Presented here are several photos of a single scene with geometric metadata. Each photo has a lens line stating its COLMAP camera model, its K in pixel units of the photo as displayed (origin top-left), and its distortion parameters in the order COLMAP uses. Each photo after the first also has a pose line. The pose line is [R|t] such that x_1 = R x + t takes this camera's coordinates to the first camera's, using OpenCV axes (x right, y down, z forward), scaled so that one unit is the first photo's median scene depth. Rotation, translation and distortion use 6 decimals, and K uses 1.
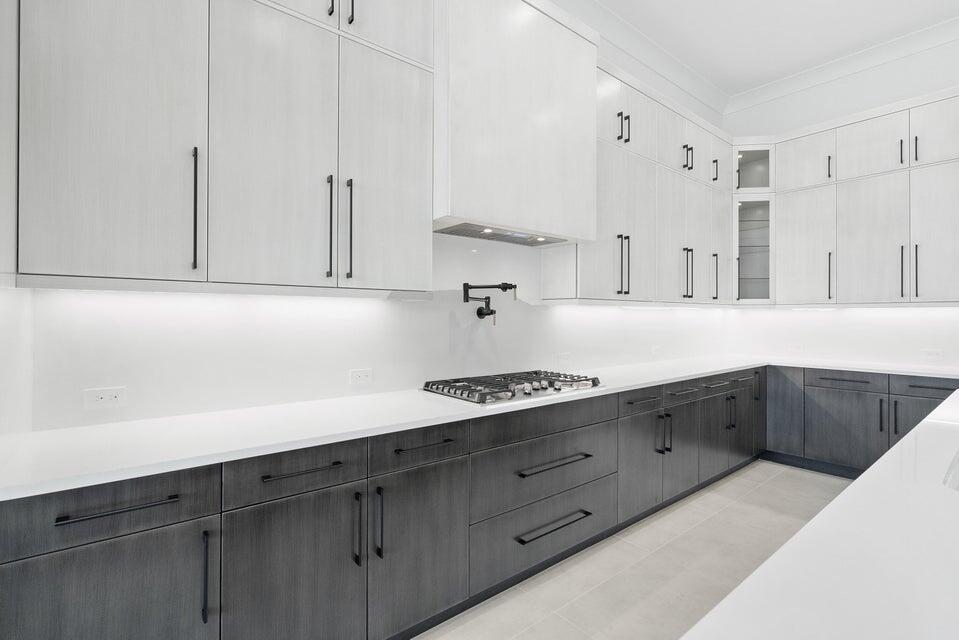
lens RADIAL K [[442.3, 0, 477.8], [0, 442.3, 314.8], [0, 0, 1]] dist [-0.006162, 0.001581]
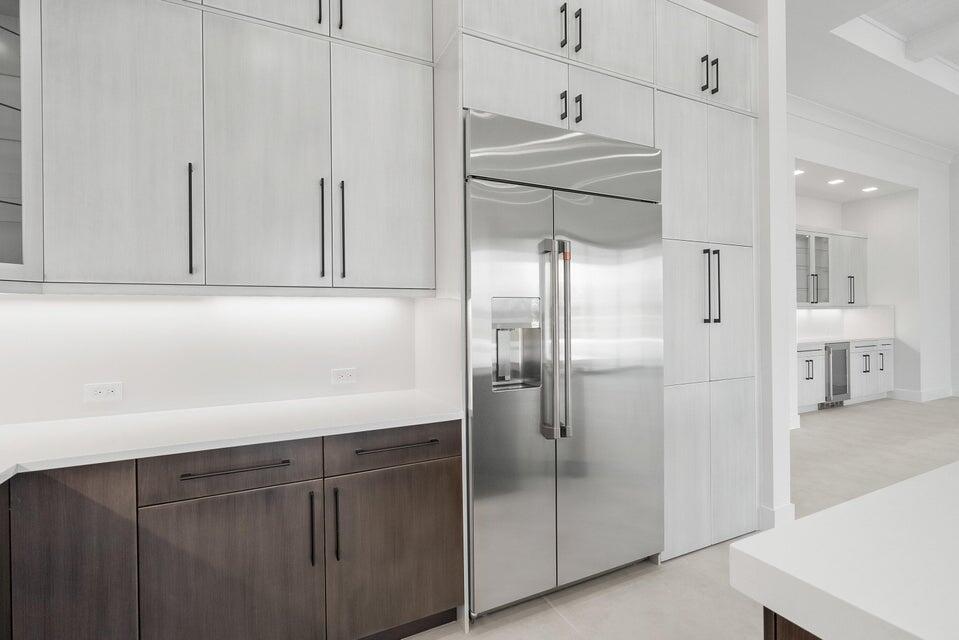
lens RADIAL K [[442.3, 0, 478.3], [0, 442.3, 320.8], [0, 0, 1]] dist [-0.006162, 0.001581]
pose [[0.206956, -0.009910, 0.978300, 0.467859], [0.005915, 0.999943, 0.008878, 0.008275], [-0.978332, 0.003949, 0.207003, 0.681977]]
